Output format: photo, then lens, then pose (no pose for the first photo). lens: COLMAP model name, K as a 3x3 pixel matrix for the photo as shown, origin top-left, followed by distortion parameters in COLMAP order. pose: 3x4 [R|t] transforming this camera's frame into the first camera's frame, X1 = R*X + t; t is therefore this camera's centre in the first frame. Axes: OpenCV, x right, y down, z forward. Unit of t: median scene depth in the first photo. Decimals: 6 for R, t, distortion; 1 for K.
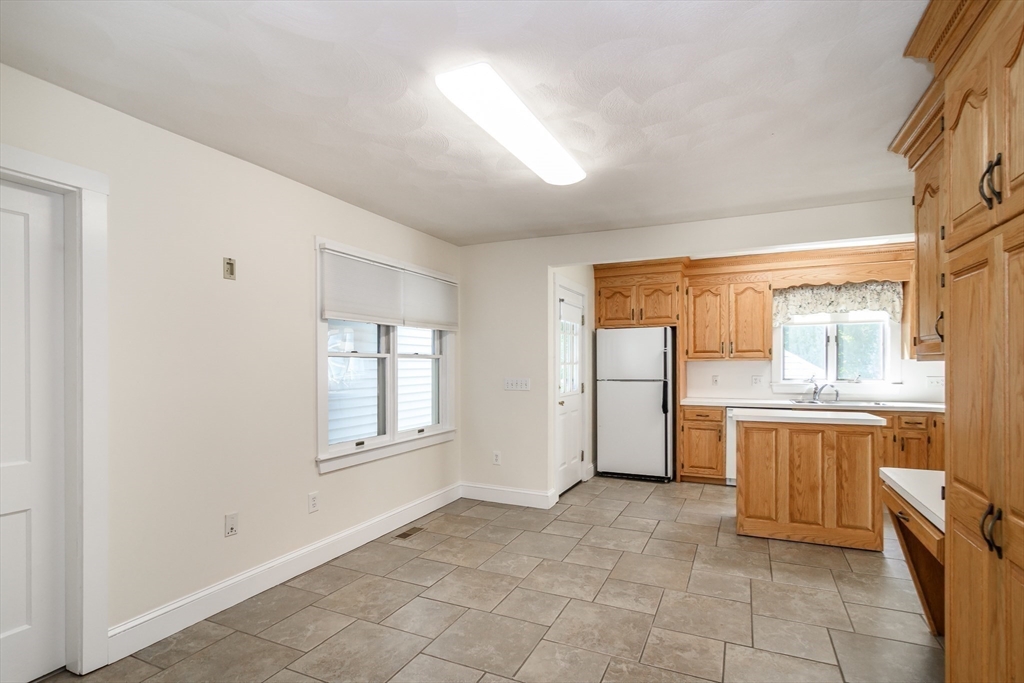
lens RADIAL K [[504.8, 0, 514.2], [0, 504.8, 367.9], [0, 0, 1]] dist [0.000038, 0.000307]
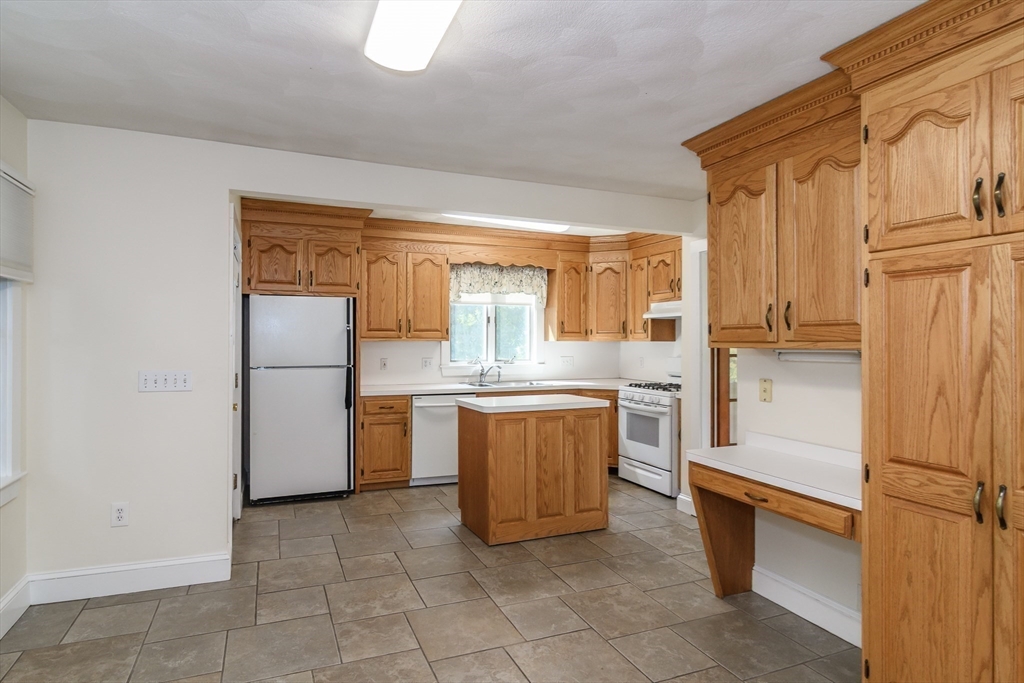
lens RADIAL K [[568.7, 0, 498.5], [0, 568.7, 339.4], [0, 0, 1]] dist [-0.003232, 0.000102]
pose [[0.685718, 0.007472, 0.727829, -0.180378], [-0.001413, 0.999959, -0.008935, -0.009148], [-0.727866, 0.005099, 0.685701, 0.229116]]
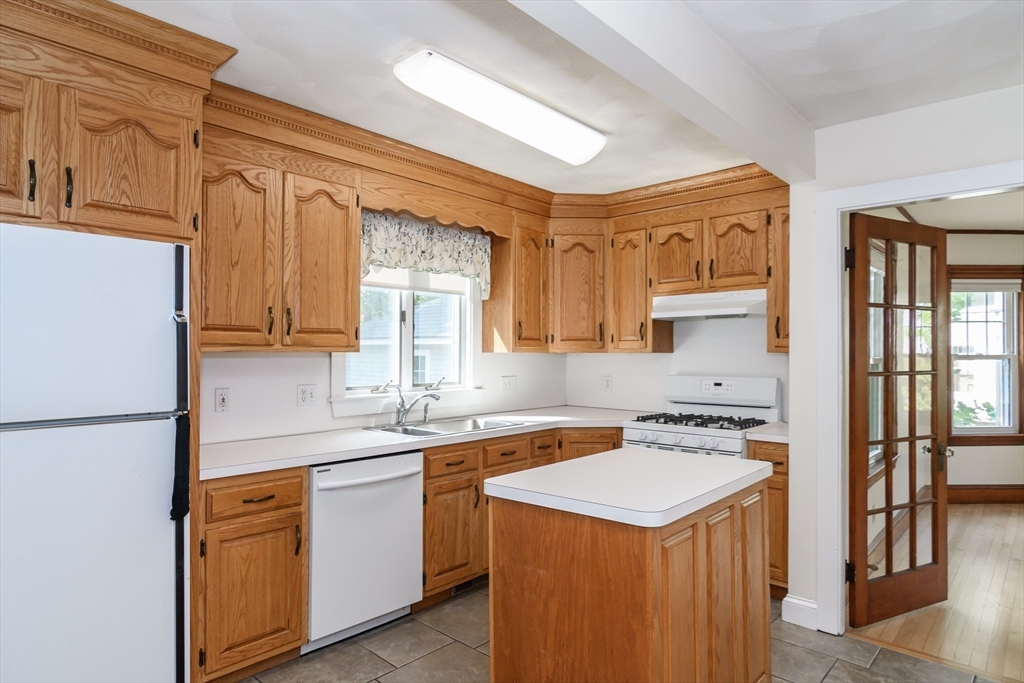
lens RADIAL K [[598.1, 0, 509.0], [0, 598.1, 347.3], [0, 0, 1]] dist [0.001356, 0.000612]
pose [[0.313146, 0.015071, 0.949585, 0.009659], [0.002008, 0.999861, -0.016531, -0.009950], [-0.949703, 0.007084, 0.313072, 0.690352]]
